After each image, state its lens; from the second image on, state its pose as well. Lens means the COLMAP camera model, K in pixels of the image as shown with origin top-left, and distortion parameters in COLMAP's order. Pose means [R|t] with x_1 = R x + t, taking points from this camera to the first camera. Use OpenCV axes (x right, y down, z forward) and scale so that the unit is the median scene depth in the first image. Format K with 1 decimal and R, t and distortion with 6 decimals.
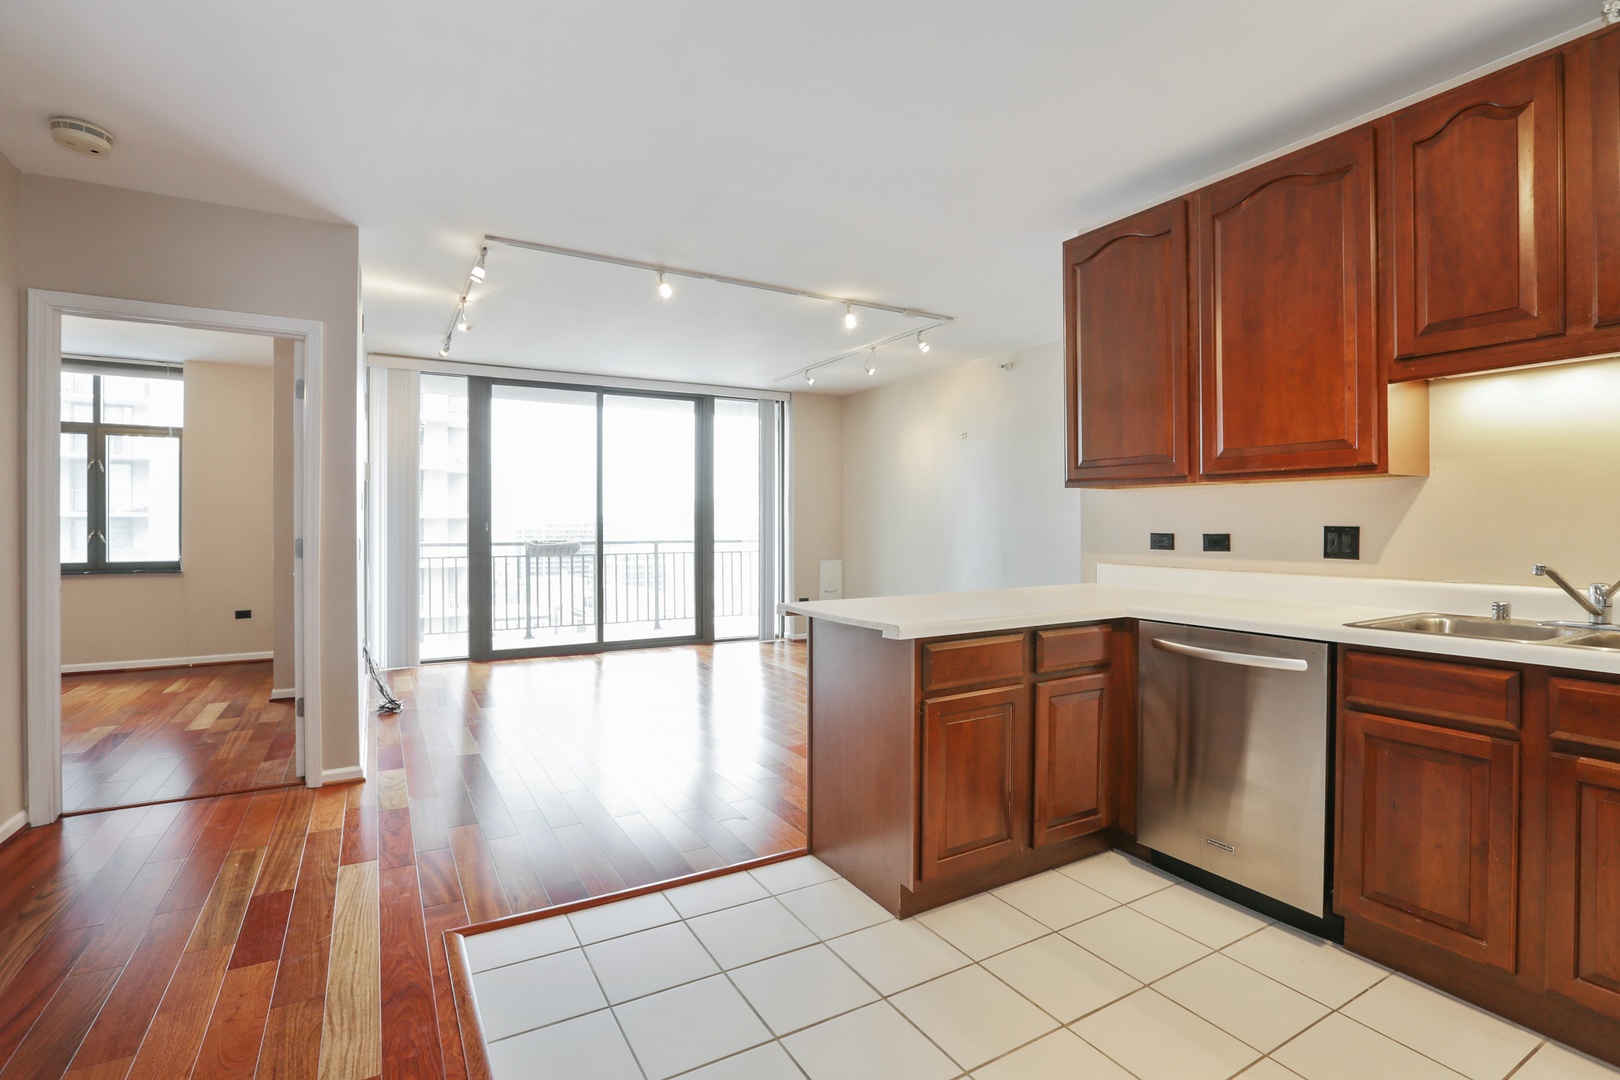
lens RADIAL K [[752.5, 0, 788.3], [0, 752.5, 517.1], [0, 0, 1]] dist [-0.004913, 0.001181]
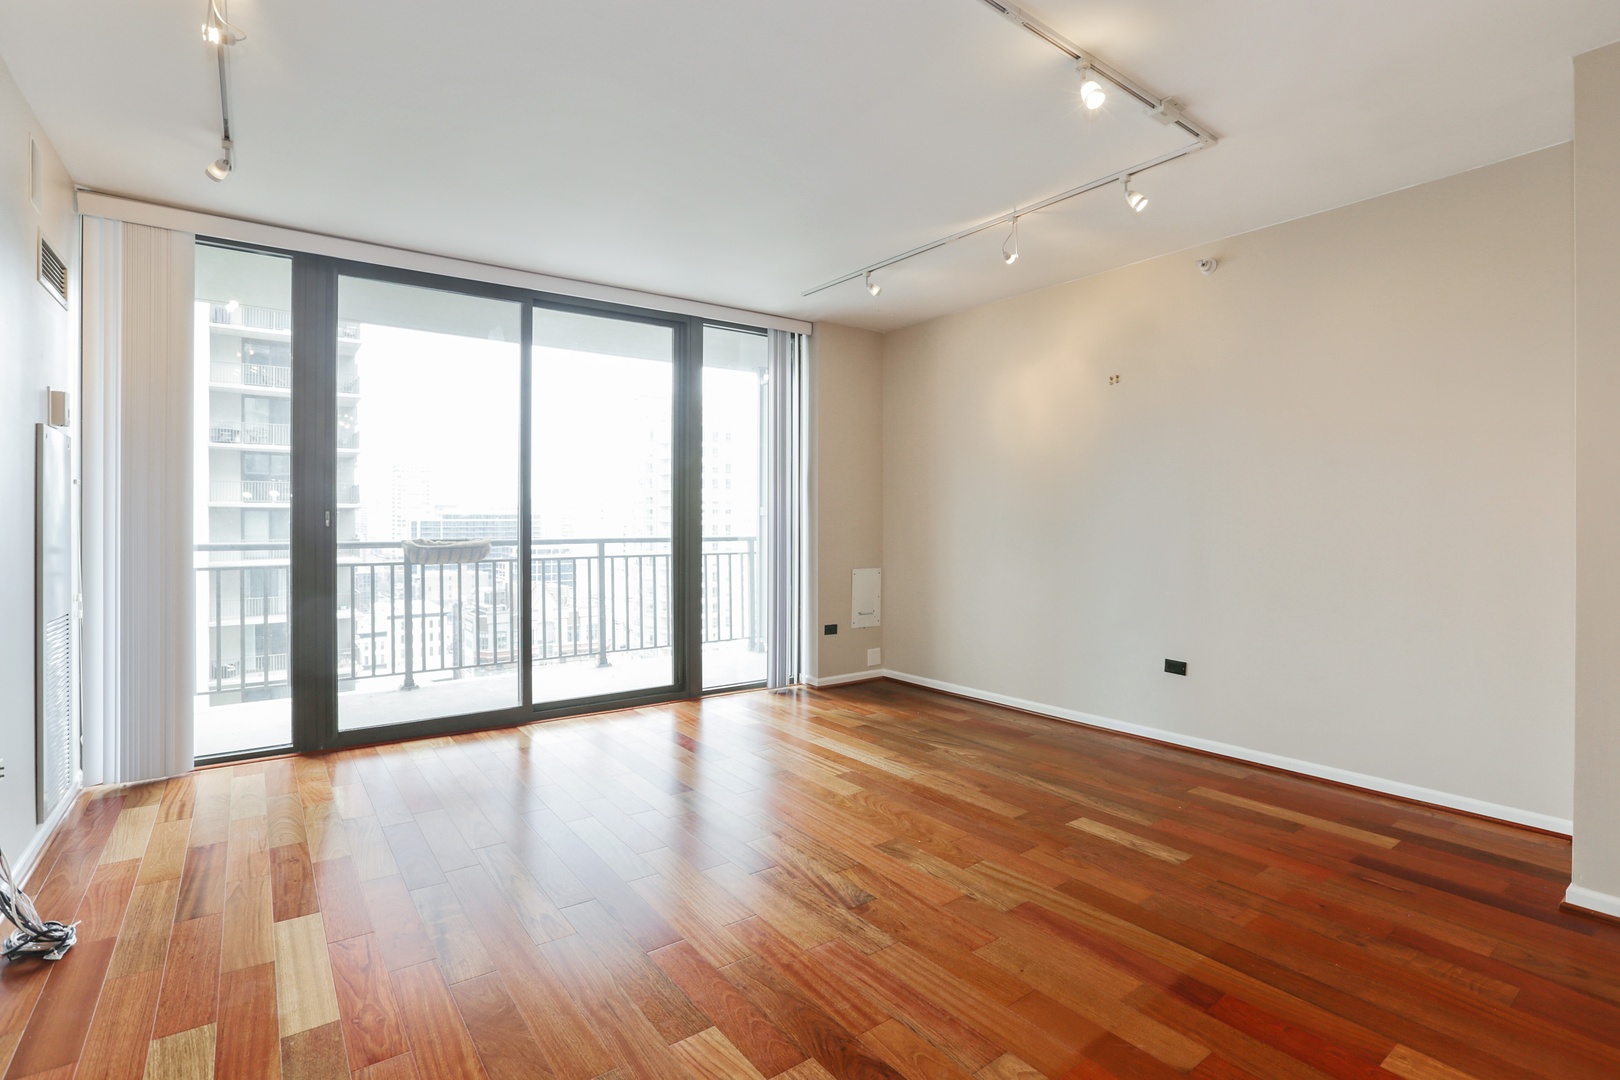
lens RADIAL K [[752.5, 0, 787.1], [0, 752.5, 515.7], [0, 0, 1]] dist [-0.004913, 0.001181]
pose [[0.992986, 0.004429, 0.118149, -0.103960], [-0.005468, 0.999949, 0.008464, 0.003451], [-0.118106, -0.009051, 0.992960, 0.339401]]
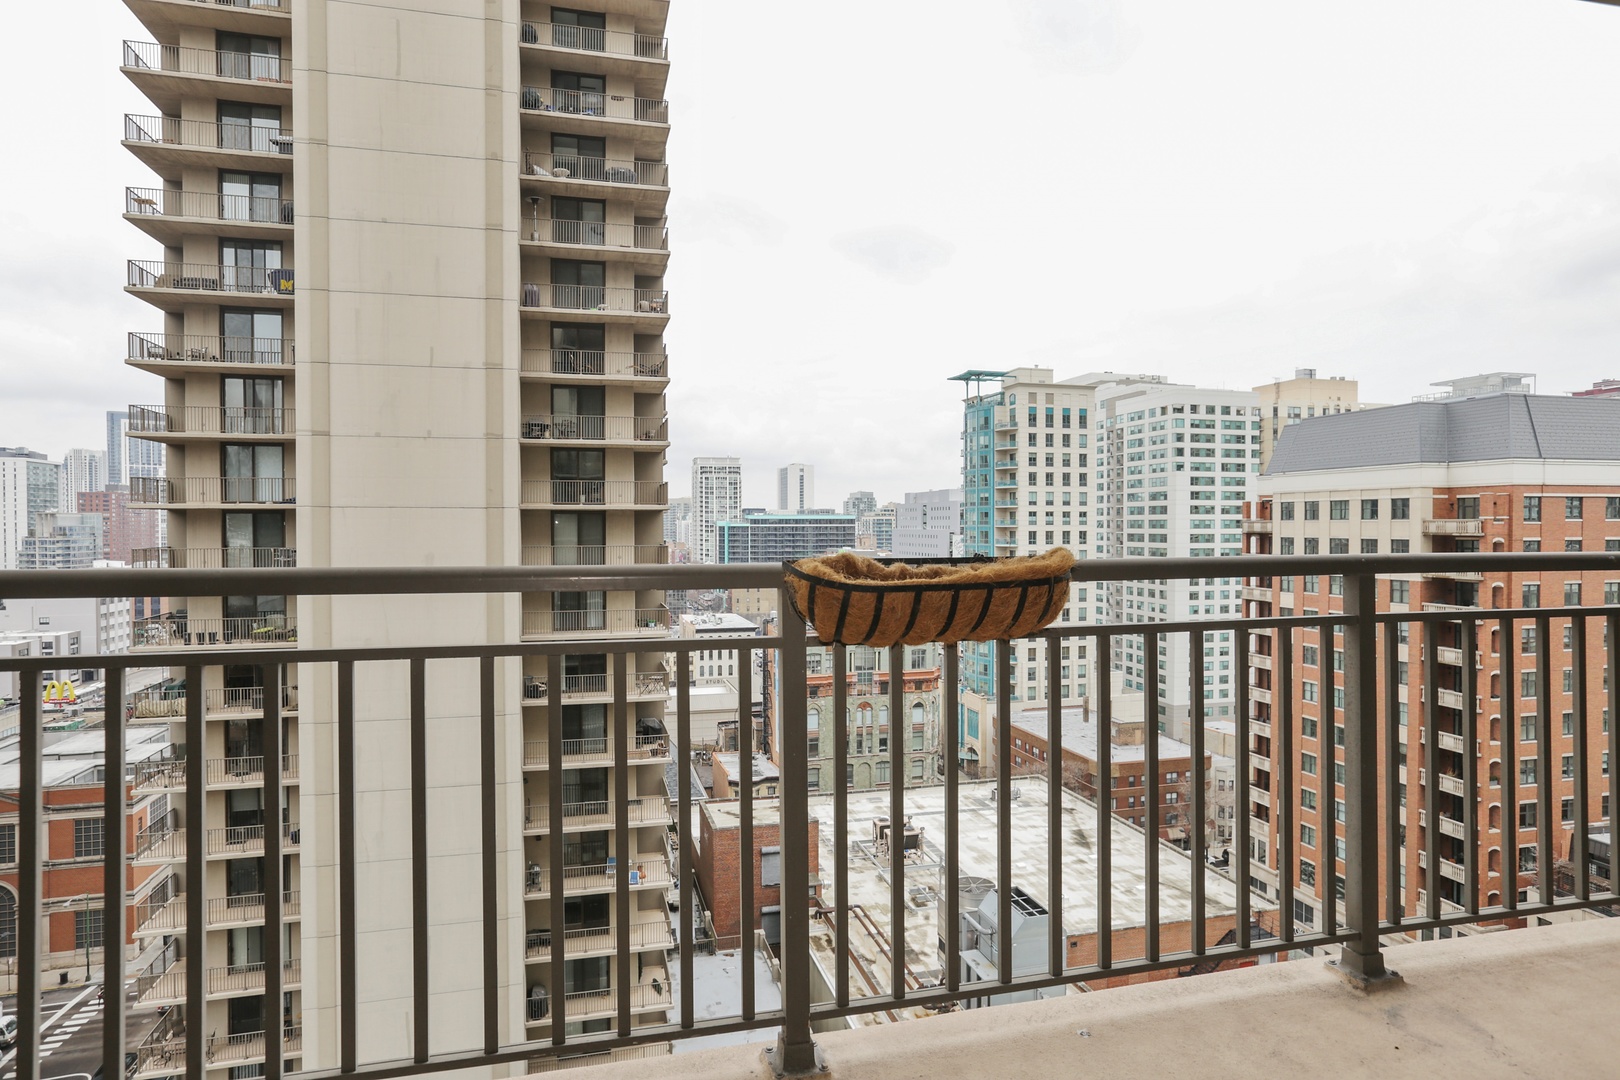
lens RADIAL K [[723.7, 0, 806.9], [0, 723.7, 528.8], [0, 0, 1]] dist [-0.002598, -0.000043]
pose [[0.977464, 0.004818, -0.211048, -0.338171], [-0.001647, 0.999883, 0.015198, 0.023665], [0.211096, -0.014508, 0.977358, 0.914830]]
